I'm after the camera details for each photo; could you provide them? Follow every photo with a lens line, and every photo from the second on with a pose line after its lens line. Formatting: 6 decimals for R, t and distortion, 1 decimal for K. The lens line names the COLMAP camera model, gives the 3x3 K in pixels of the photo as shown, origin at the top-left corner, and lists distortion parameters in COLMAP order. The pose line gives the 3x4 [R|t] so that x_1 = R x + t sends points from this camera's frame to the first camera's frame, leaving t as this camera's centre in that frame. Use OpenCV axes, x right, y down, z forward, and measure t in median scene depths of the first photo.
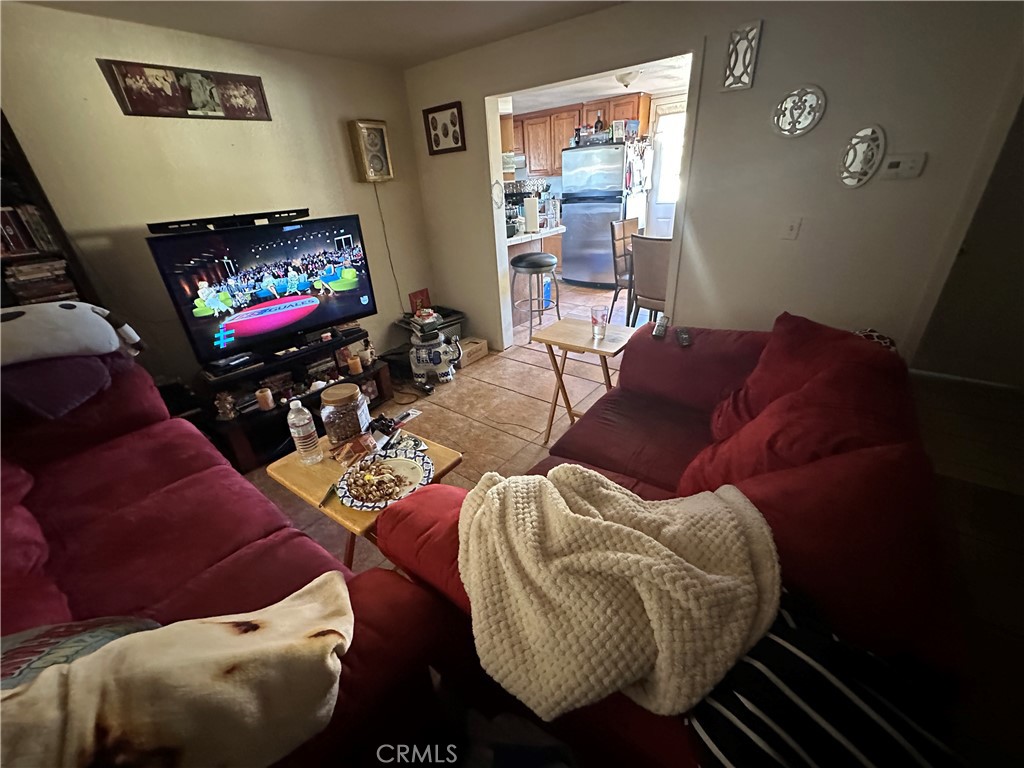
lens RADIAL K [[410.0, 0, 512.0], [0, 410.0, 384.0], [0, 0, 1]] dist [-0.000424, 0.000297]
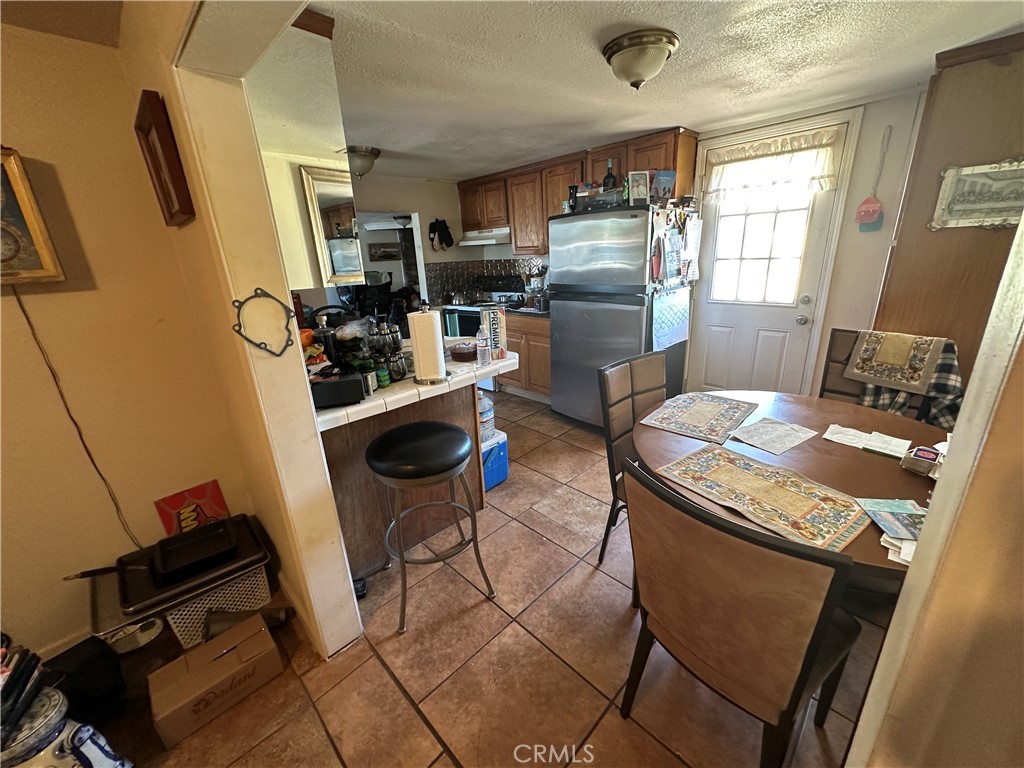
lens RADIAL K [[410.0, 0, 512.0], [0, 410.0, 384.0], [0, 0, 1]] dist [-0.000424, 0.000297]
pose [[0.992214, 0.048547, -0.114692, 0.163737], [-0.064205, 0.988482, -0.137042, -0.254615], [0.106718, 0.143338, 0.983903, 0.454573]]
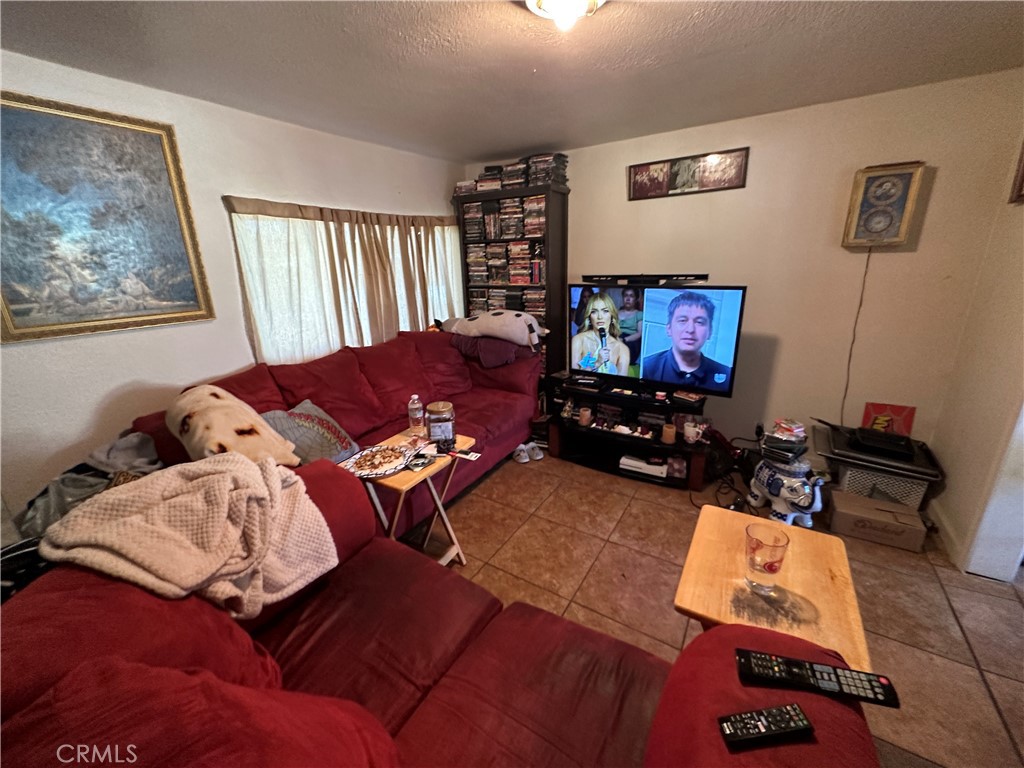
lens RADIAL K [[410.0, 0, 512.0], [0, 410.0, 384.0], [0, 0, 1]] dist [-0.000424, 0.000297]
pose [[0.108744, 0.342235, -0.933301, 0.248183], [-0.424369, 0.865000, 0.267743, -0.145126], [0.898936, 0.366948, 0.239298, 0.243188]]
